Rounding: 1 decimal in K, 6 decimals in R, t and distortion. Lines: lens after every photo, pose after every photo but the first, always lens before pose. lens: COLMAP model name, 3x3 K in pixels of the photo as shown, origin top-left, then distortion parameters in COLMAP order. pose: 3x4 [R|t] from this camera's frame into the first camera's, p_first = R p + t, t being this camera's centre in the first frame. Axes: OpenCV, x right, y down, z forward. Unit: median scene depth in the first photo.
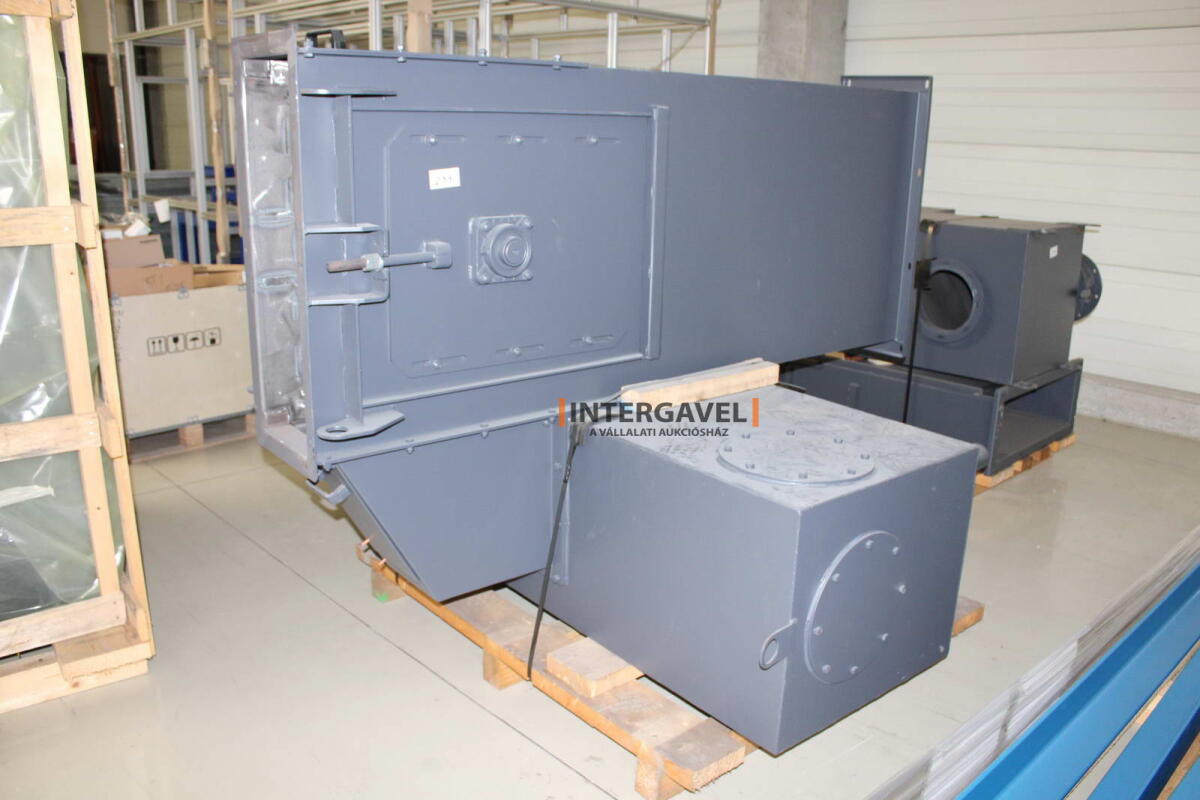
lens RADIAL K [[1015.5, 0, 591.5], [0, 1015.5, 406.7], [0, 0, 1]] dist [-0.165153, 0.149967]
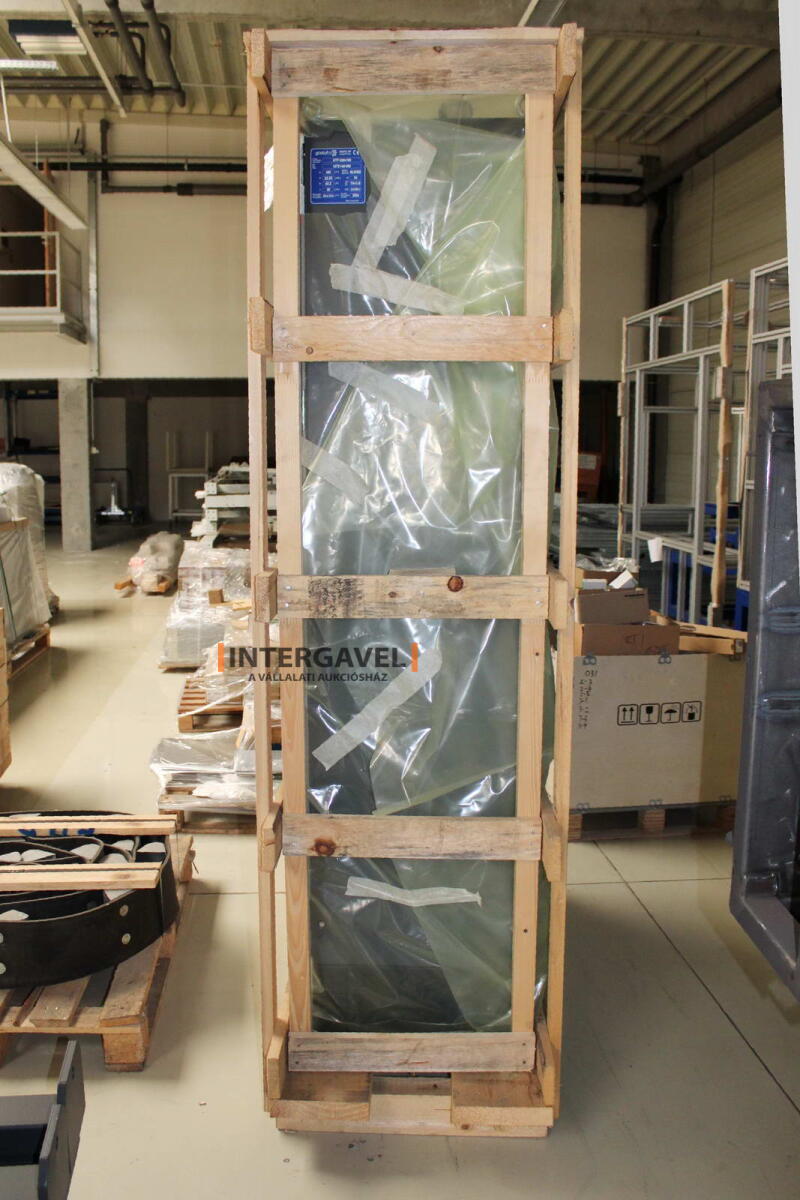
lens RADIAL K [[1015.5, 0, 400.0], [0, 1015.5, 600.0], [0, 0, 1]] dist [-0.165153, 0.149967]
pose [[0.792001, 0.087399, -0.604232, -0.080180], [-0.154972, 0.986065, -0.060501, -0.088579], [0.590524, 0.141556, 0.794509, 0.181281]]
